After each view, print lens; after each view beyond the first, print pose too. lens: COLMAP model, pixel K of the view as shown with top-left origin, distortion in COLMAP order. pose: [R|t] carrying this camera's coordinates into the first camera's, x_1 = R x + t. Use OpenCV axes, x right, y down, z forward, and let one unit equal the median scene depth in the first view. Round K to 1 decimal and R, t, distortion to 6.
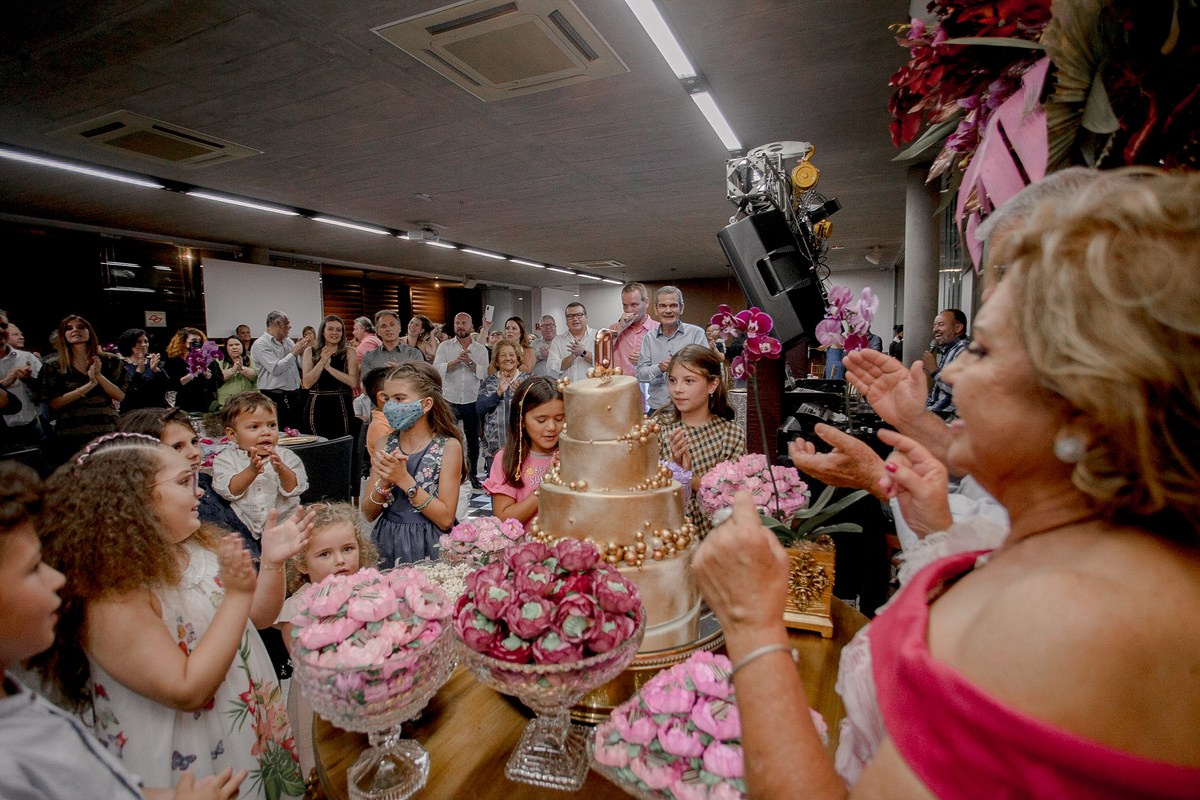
lens RADIAL K [[583.3, 0, 600.0], [0, 583.3, 400.0], [0, 0, 1]] dist [-0.062284, 0.025180]
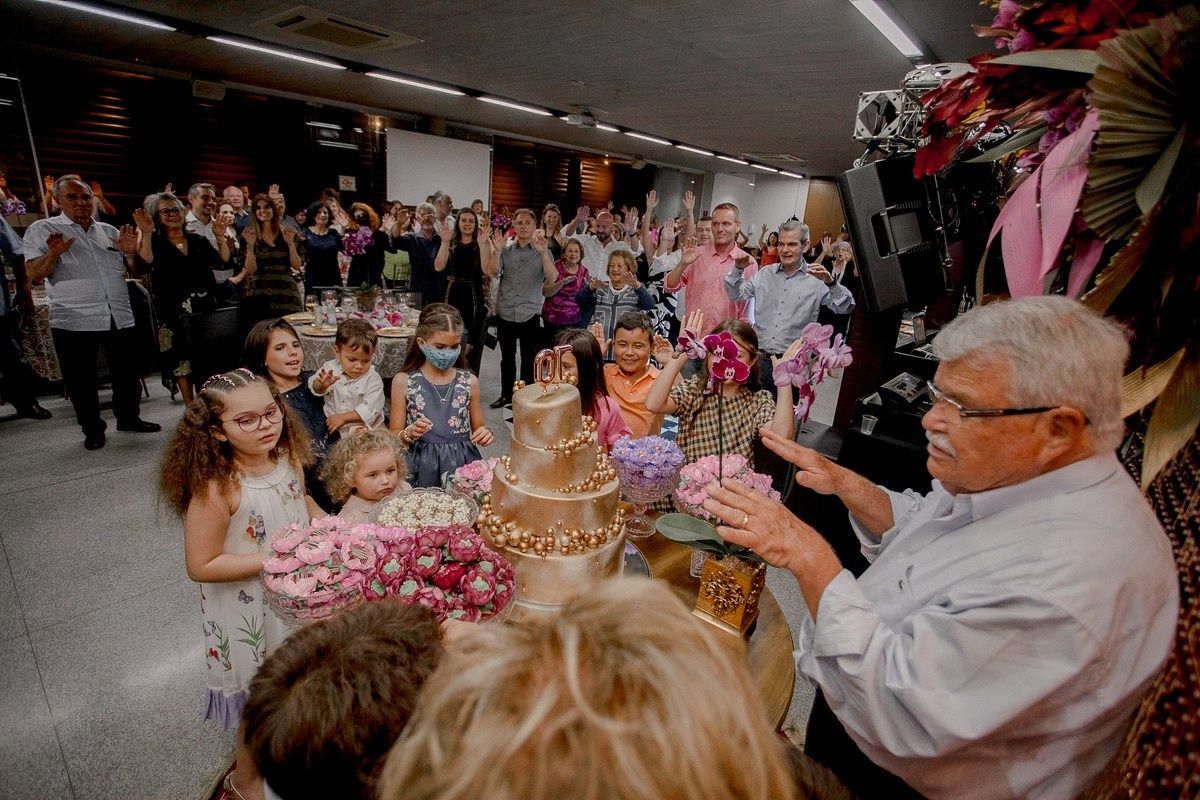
lens RADIAL K [[583.3, 0, 600.0], [0, 583.3, 400.0], [0, 0, 1]] dist [-0.062284, 0.025180]
pose [[0.949887, 0.183012, -0.253418, 0.113760], [-0.127284, 0.966894, 0.221167, -0.081753], [0.285505, -0.177827, 0.941735, -0.008418]]
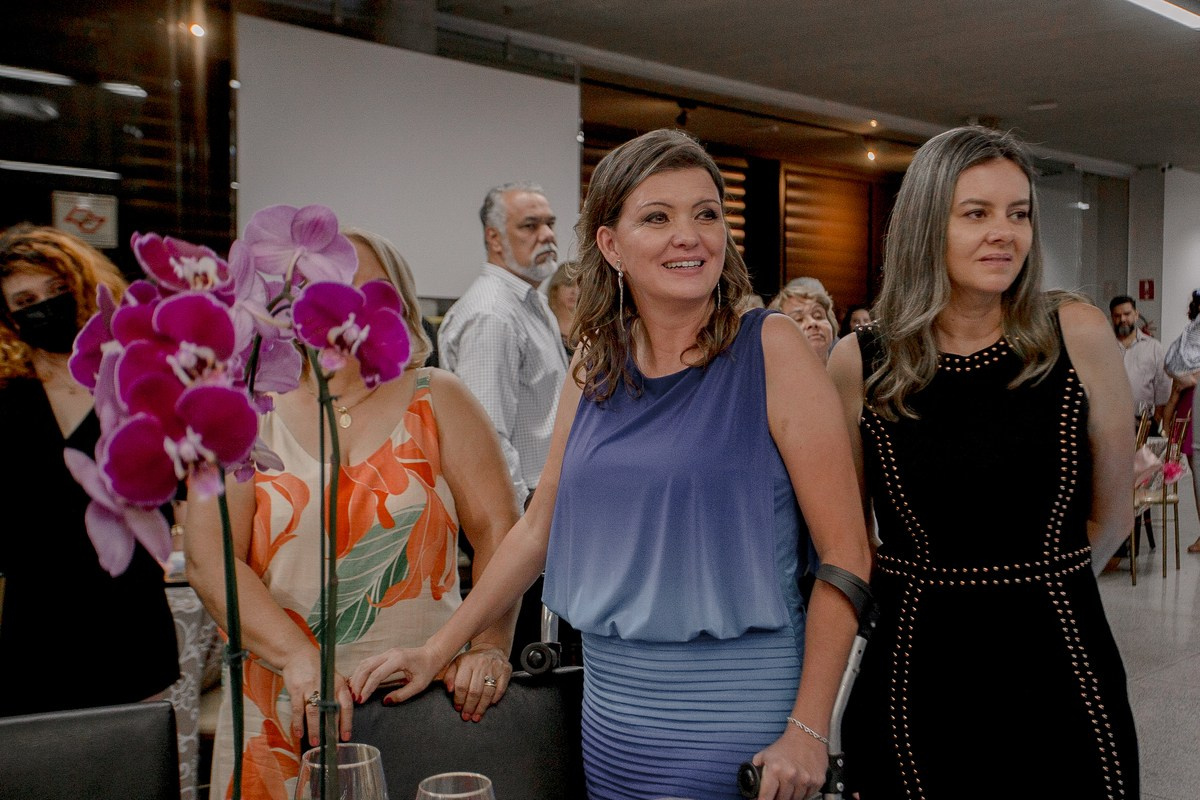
lens RADIAL K [[1428.1, 0, 600.0], [0, 1428.1, 400.0], [0, 0, 1]] dist [0.012838, 0.015145]
pose [[0.931397, 0.039755, -0.361827, -0.447210], [-0.059202, 0.997327, -0.042814, -0.058969], [0.359158, 0.061298, 0.931262, 0.709102]]
